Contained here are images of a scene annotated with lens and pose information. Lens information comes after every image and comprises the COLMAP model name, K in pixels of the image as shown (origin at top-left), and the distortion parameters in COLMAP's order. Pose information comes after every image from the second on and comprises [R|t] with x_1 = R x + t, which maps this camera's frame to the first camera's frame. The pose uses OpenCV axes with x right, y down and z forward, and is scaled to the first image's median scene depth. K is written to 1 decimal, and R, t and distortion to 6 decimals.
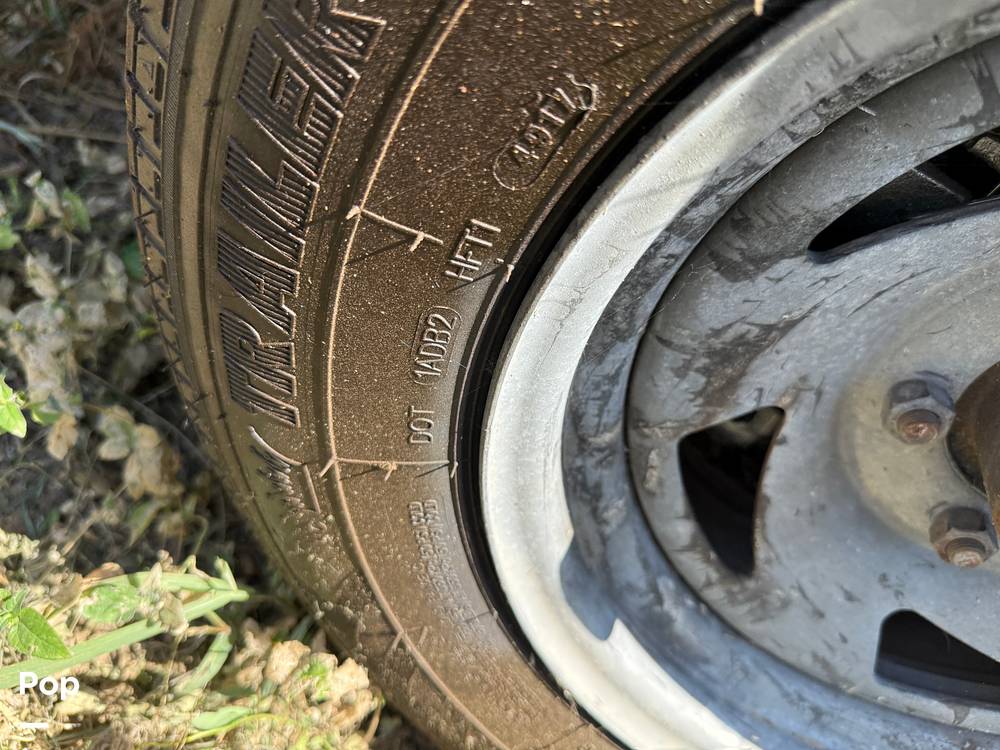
lens RADIAL K [[689.6, 0, 497.5], [0, 689.6, 370.0], [0, 0, 1]] dist [0.085809, -0.127119]
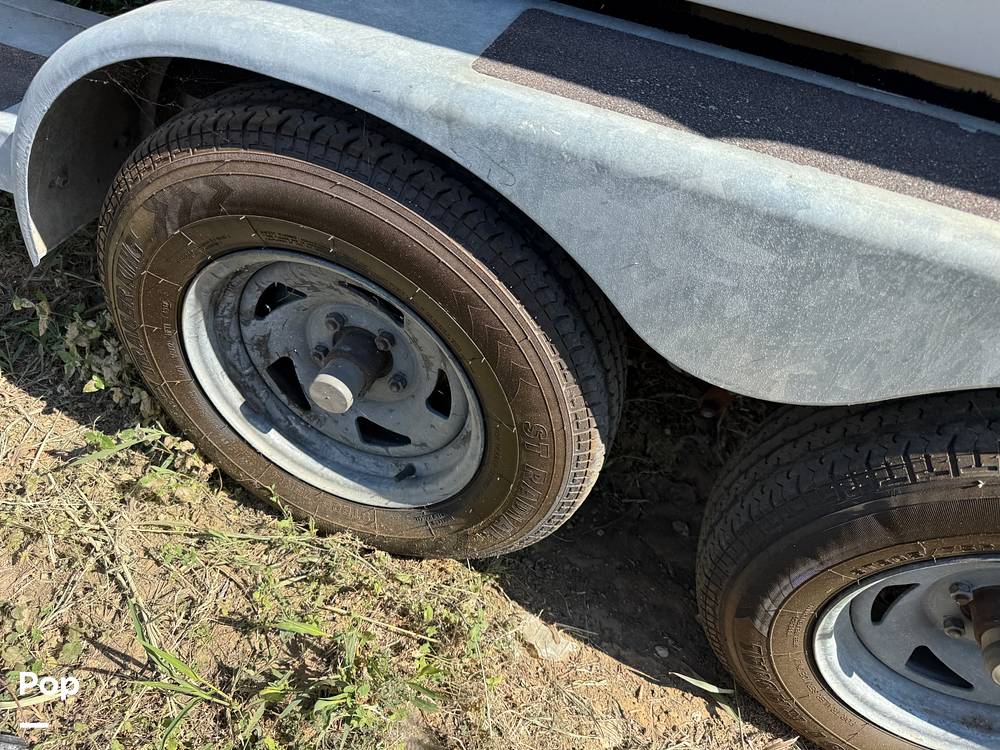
lens RADIAL K [[689.6, 0, 497.5], [0, 689.6, 370.0], [0, 0, 1]] dist [0.085809, -0.127119]
pose [[0.981773, -0.116131, -0.150451, 1.682362], [0.111333, 0.992979, -0.039964, 0.323960], [0.154036, 0.022485, 0.987809, -2.012462]]
